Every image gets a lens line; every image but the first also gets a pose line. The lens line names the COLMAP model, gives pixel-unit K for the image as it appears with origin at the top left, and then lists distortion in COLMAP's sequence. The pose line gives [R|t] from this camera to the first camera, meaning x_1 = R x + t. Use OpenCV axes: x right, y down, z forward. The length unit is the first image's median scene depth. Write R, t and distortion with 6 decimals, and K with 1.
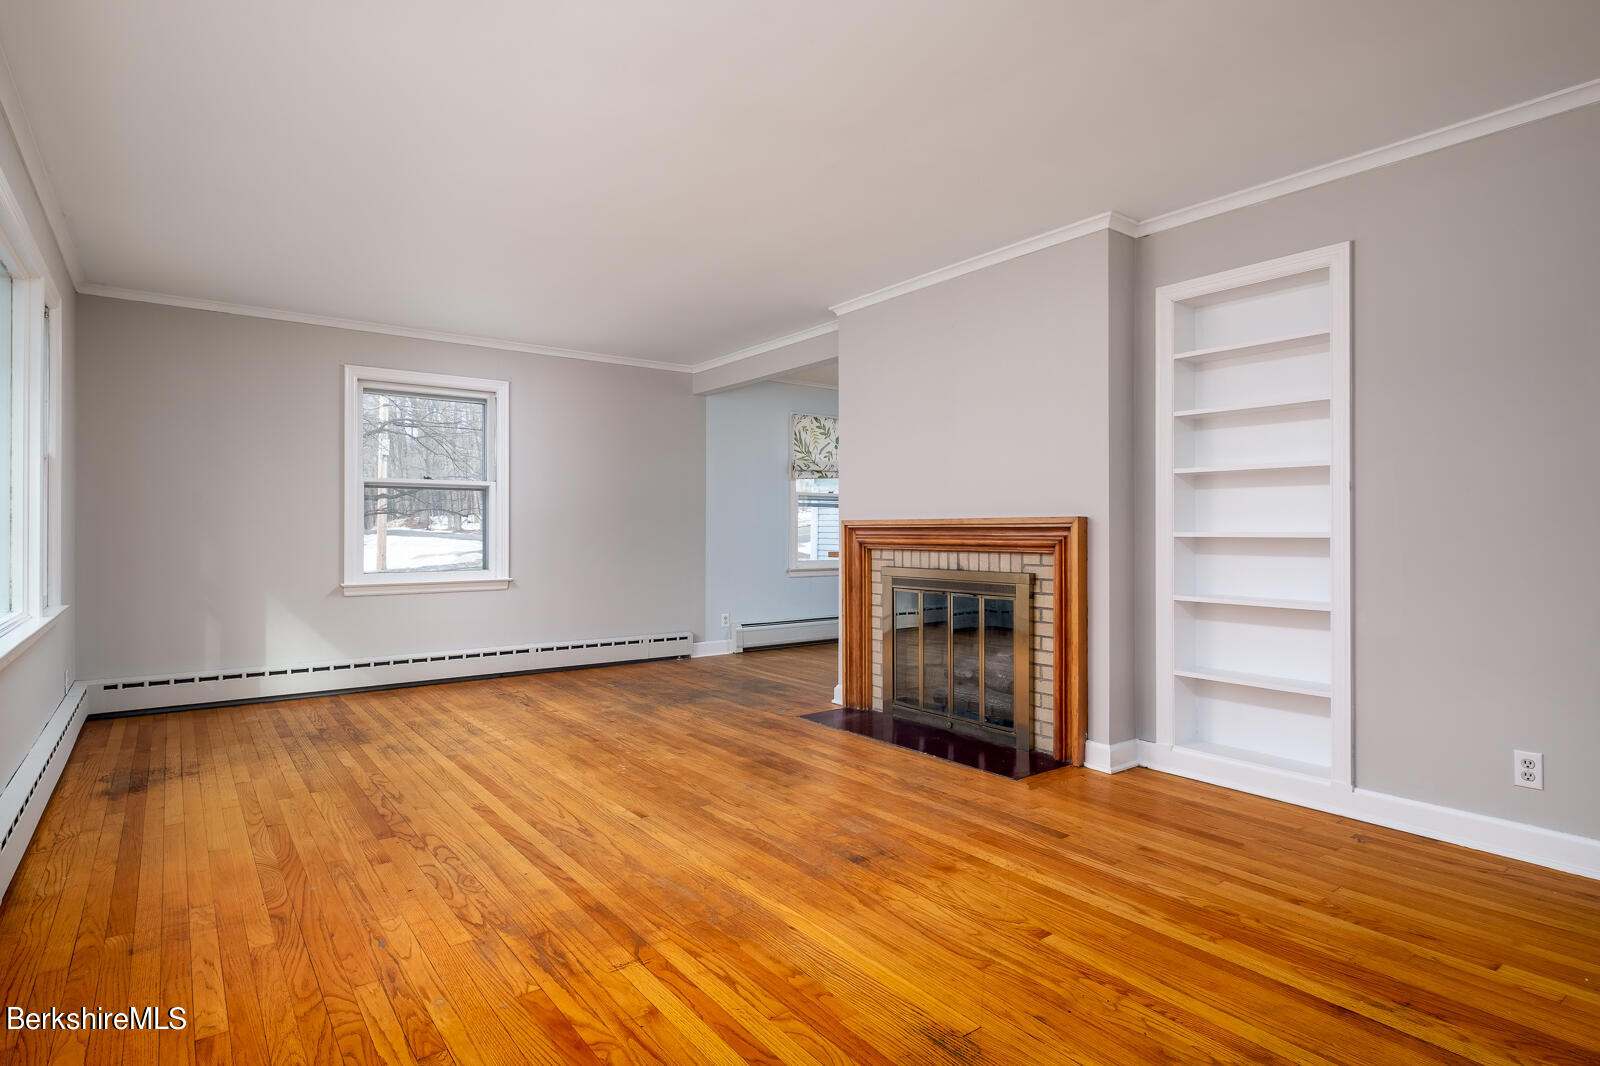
lens RADIAL K [[829.7, 0, 738.2], [0, 829.7, 529.8], [0, 0, 1]] dist [0.000288, -0.000180]
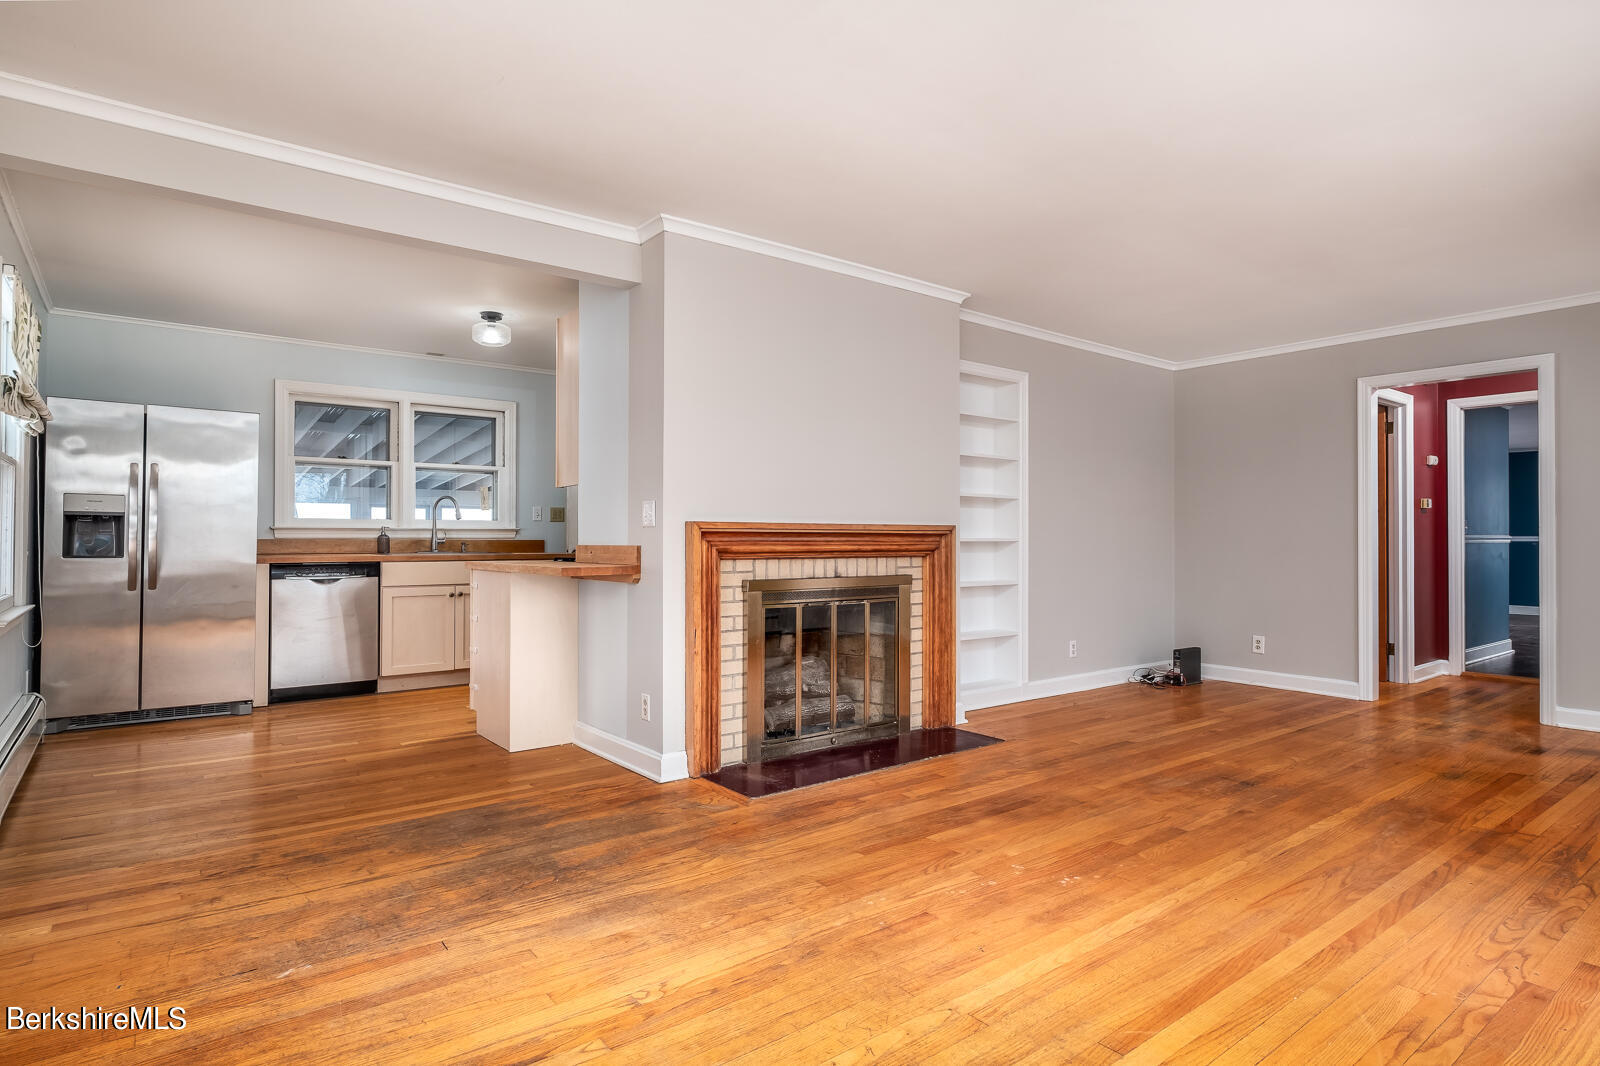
lens RADIAL K [[831.5, 0, 844.9], [0, 831.5, 533.9], [0, 0, 1]] dist [0.000783, -0.000785]
pose [[-0.064545, 0.007520, 0.997886, -0.769351], [-0.002598, 0.999967, -0.007704, 0.006527], [-0.997911, -0.003090, -0.064524, 1.163119]]
